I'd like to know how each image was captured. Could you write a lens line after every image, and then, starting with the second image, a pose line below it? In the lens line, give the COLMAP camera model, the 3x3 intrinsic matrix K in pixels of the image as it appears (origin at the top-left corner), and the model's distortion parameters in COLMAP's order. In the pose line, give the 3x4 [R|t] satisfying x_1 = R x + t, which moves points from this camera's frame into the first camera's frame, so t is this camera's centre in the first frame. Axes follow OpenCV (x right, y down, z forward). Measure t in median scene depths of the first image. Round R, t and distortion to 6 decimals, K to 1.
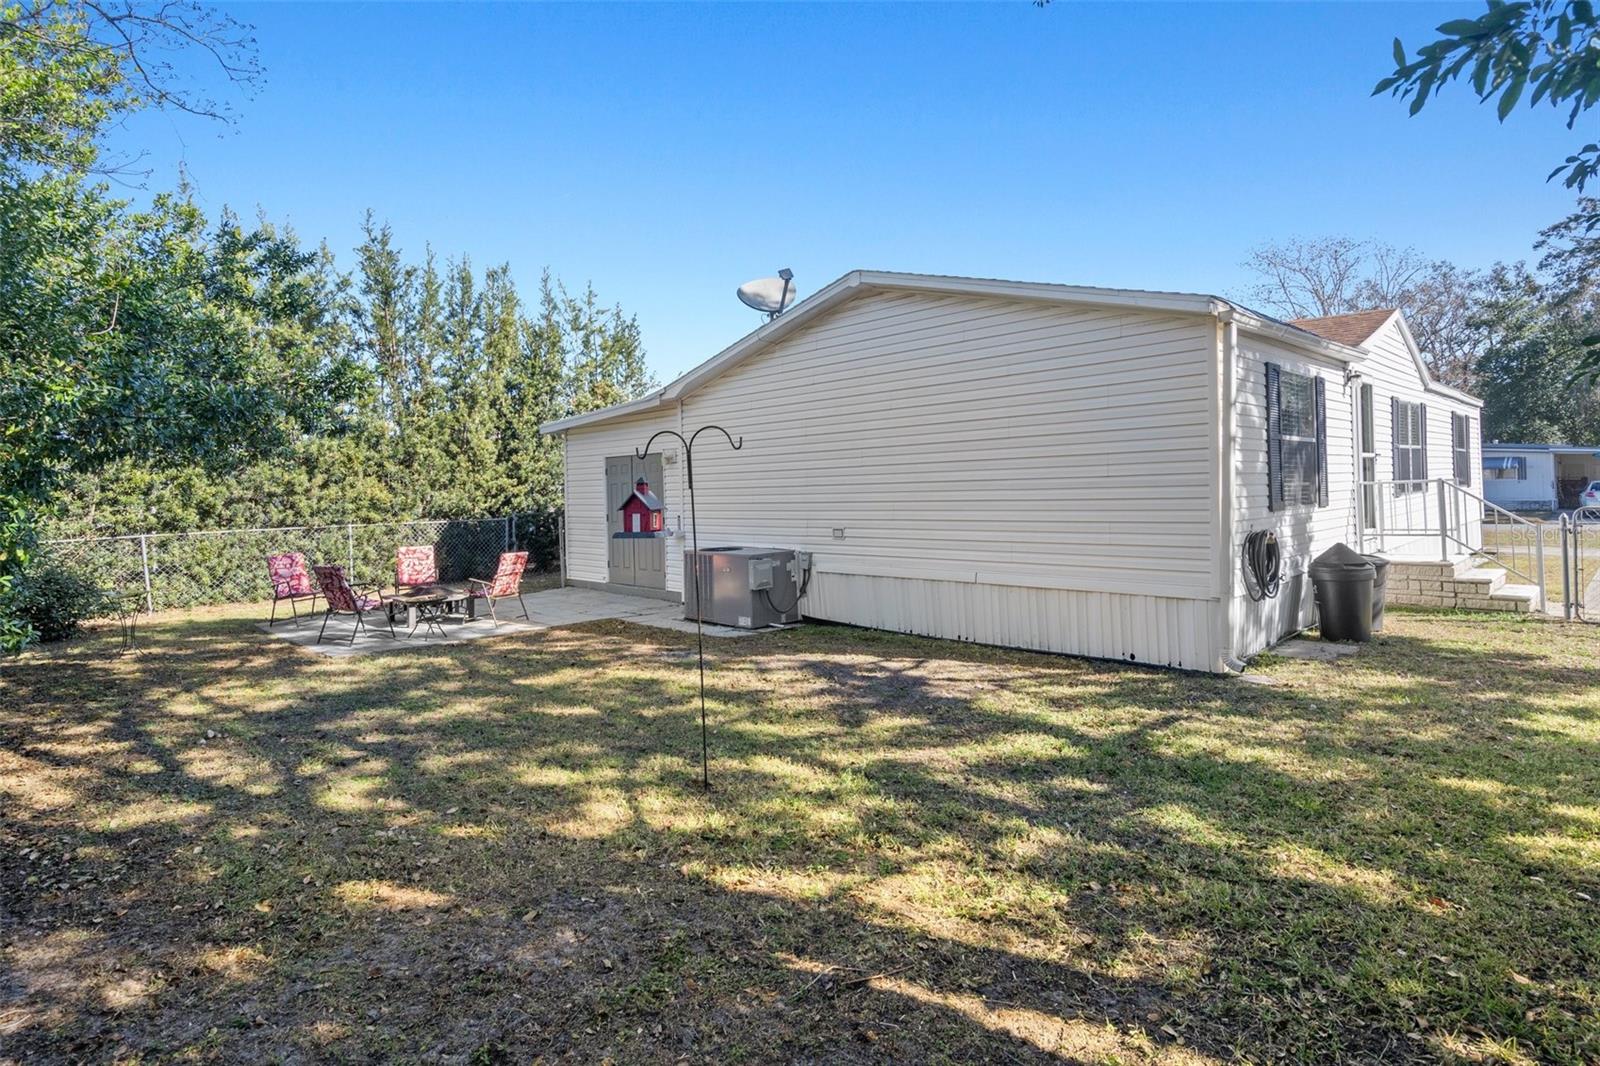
lens RADIAL K [[838.0, 0, 790.5], [0, 838.0, 478.3], [0, 0, 1]] dist [0.001236, 0.000494]
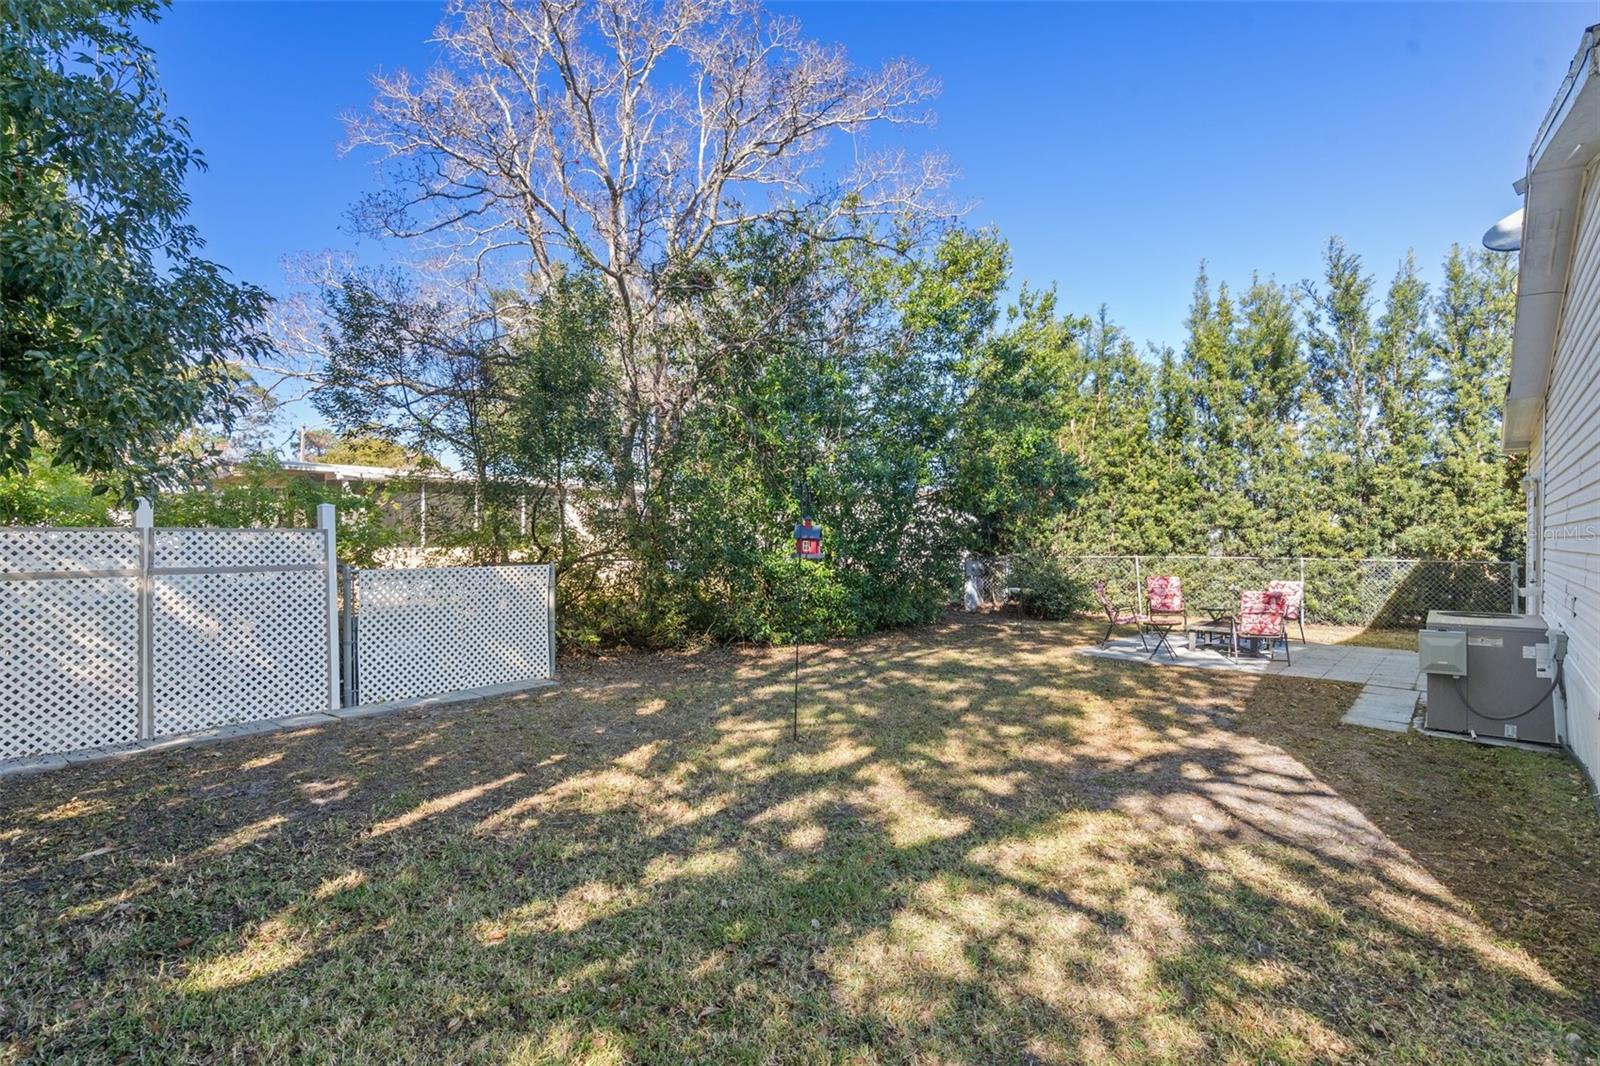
lens RADIAL K [[817.1, 0, 800.0], [0, 817.1, 533.0], [0, 0, 1]] dist [0.001167, 0.000169]
pose [[0.091653, 0.022316, -0.995541, 0.435312], [0.005805, 0.999720, 0.022944, -0.002187], [0.995774, -0.007882, 0.091498, 0.311232]]
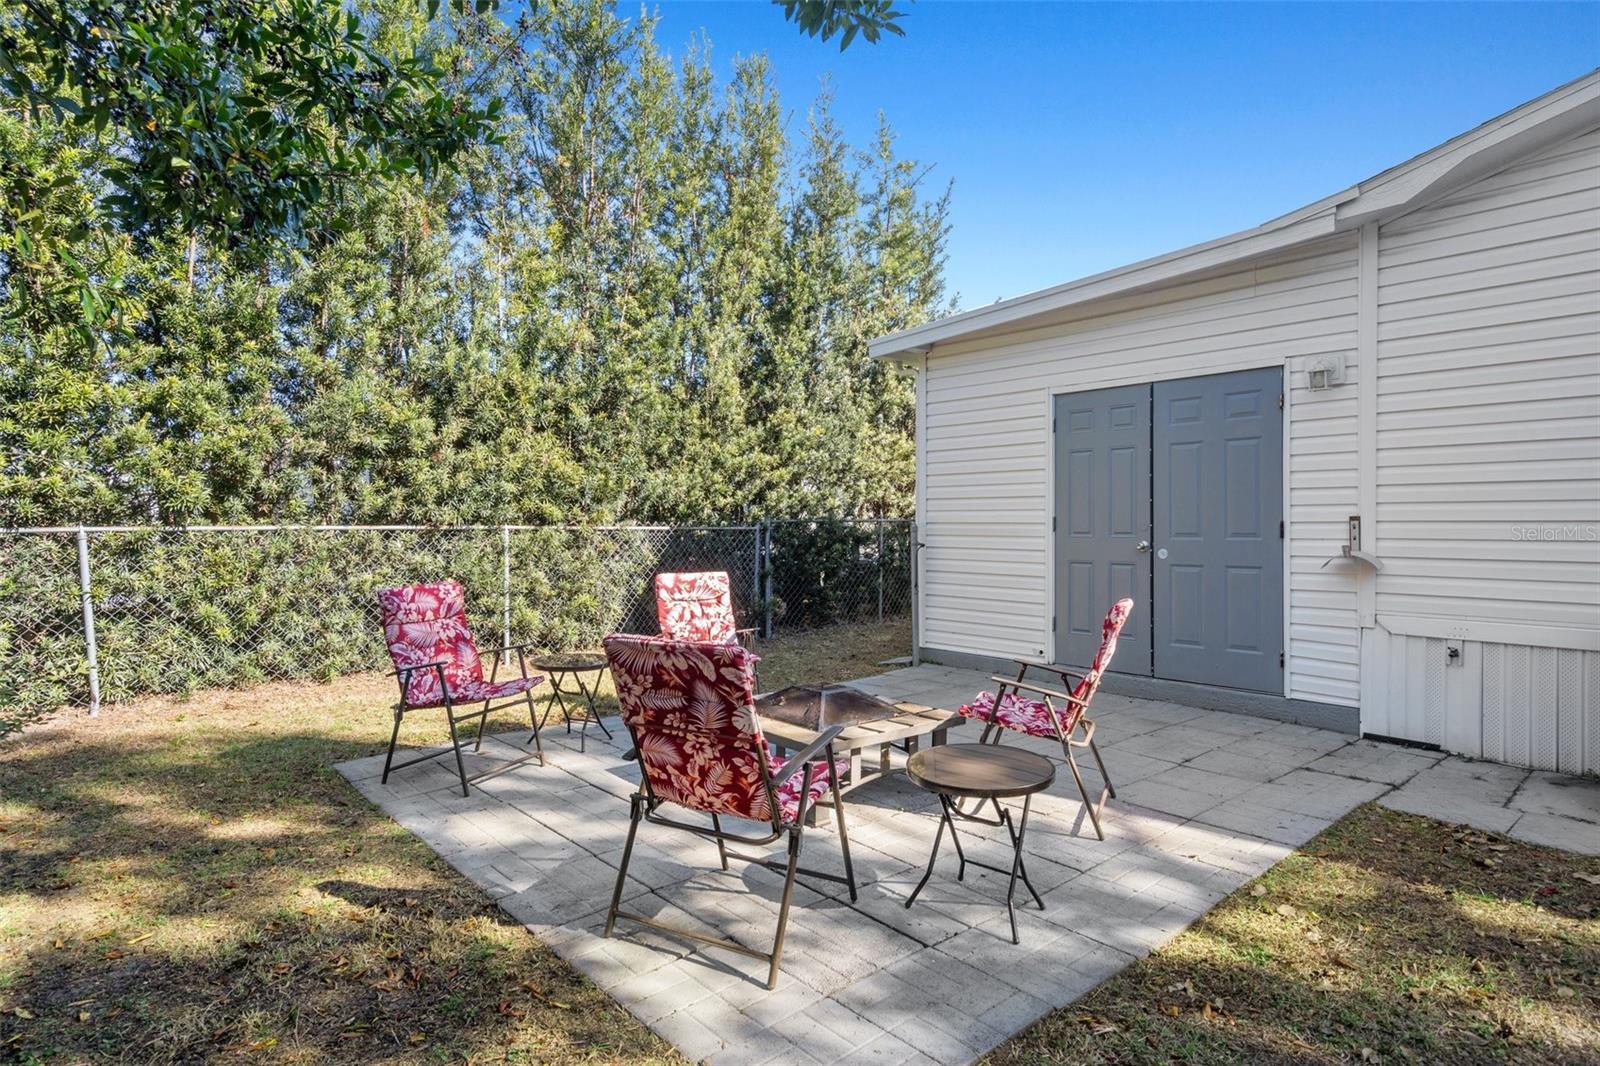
lens RADIAL K [[852.2, 0, 747.3], [0, 852.2, 517.5], [0, 0, 1]] dist [0.012148, -0.000031]
pose [[0.996934, 0.027132, -0.073393, -0.363597], [-0.026902, 0.999630, 0.004112, 0.047139], [0.073478, -0.002124, 0.997295, 0.532013]]
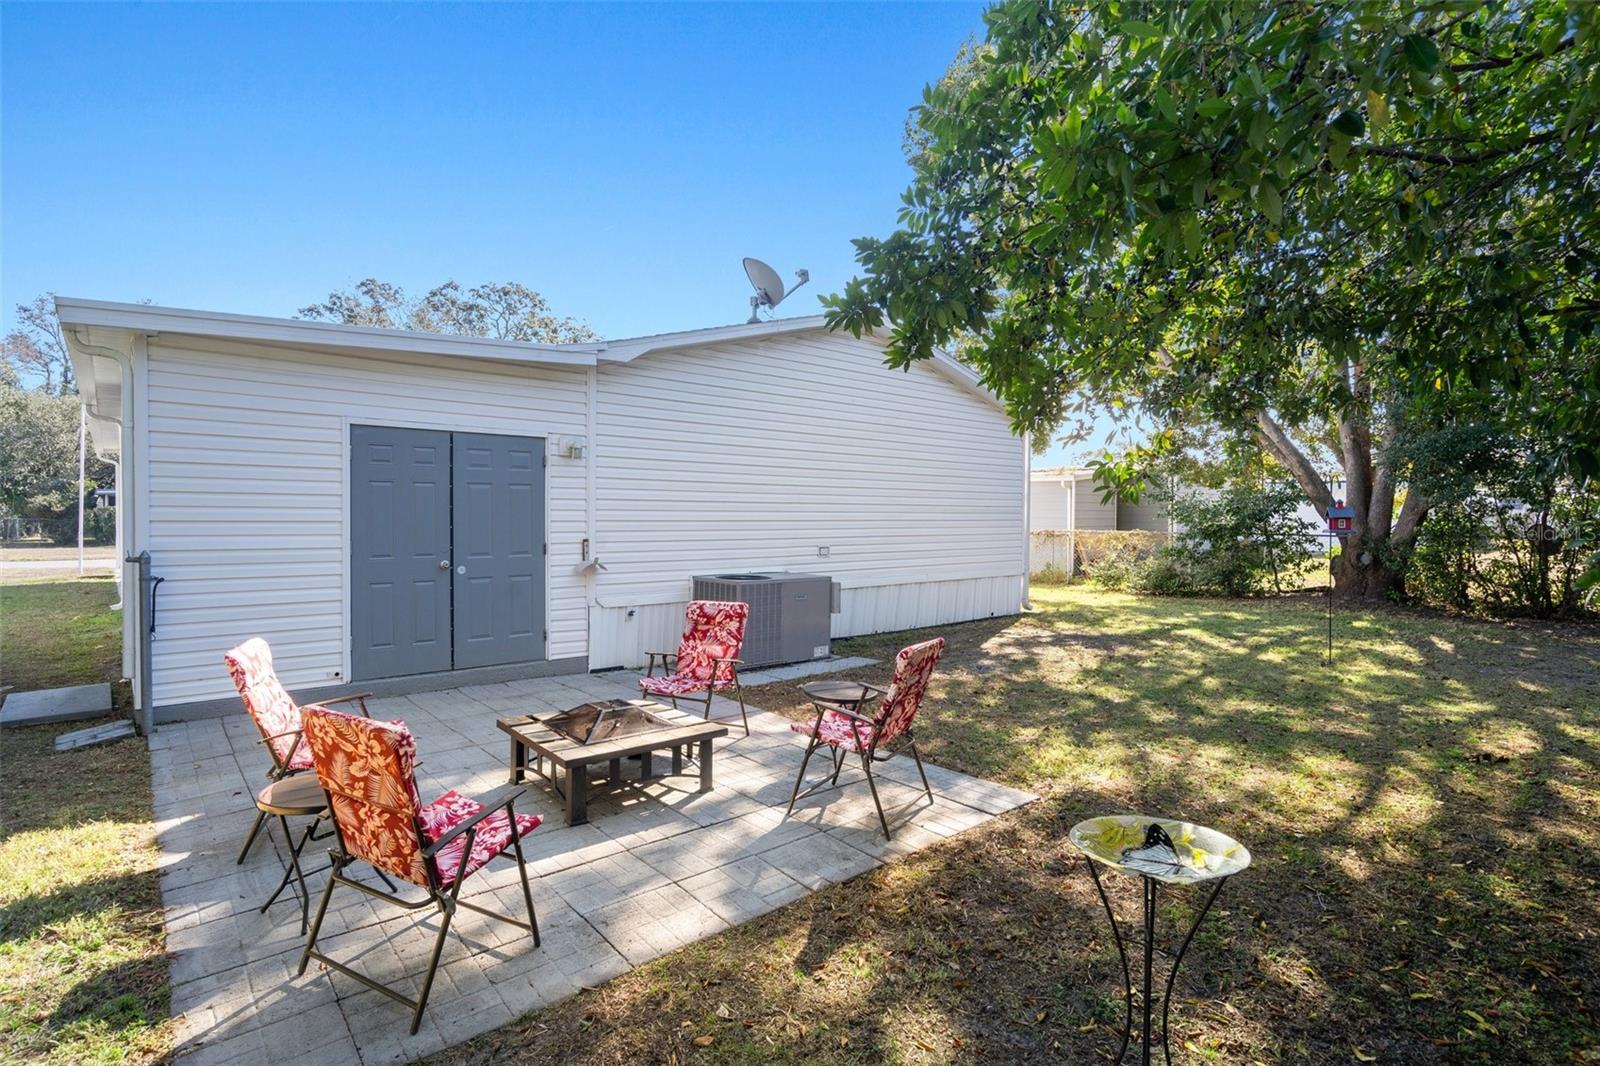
lens RADIAL K [[817.1, 0, 800.0], [0, 817.1, 533.0], [0, 0, 1]] dist [0.001167, 0.000169]
pose [[0.057390, 0.001740, 0.998350, -0.702188], [-0.017391, 0.999848, -0.000743, 0.034328], [-0.998200, -0.017320, 0.057411, 0.741277]]
